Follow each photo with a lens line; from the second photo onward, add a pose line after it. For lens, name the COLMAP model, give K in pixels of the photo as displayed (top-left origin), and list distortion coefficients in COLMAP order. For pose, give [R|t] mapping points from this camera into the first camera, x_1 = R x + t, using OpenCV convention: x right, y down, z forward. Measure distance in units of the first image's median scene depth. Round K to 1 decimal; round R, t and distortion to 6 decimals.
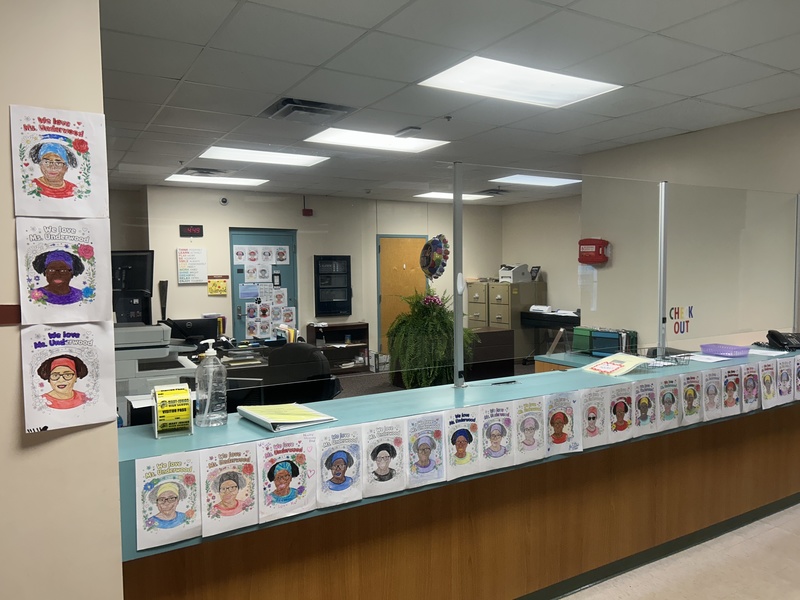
lens RADIAL K [[615.1, 0, 398.2], [0, 615.1, 302.1], [0, 0, 1]] dist [0.050423, -0.028911]
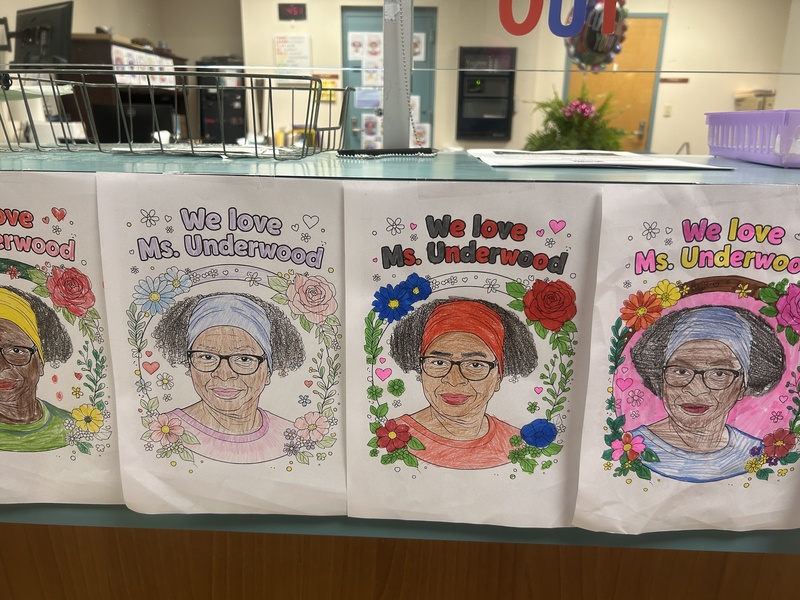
lens RADIAL K [[615.1, 0, 400.2], [0, 615.1, 300.7], [0, 0, 1]] dist [0.050423, -0.028911]
pose [[0.830216, 0.179429, -0.527776, 0.244947], [-0.056844, 0.969095, 0.240048, 0.040026], [0.554536, -0.169291, 0.814758, 0.365300]]
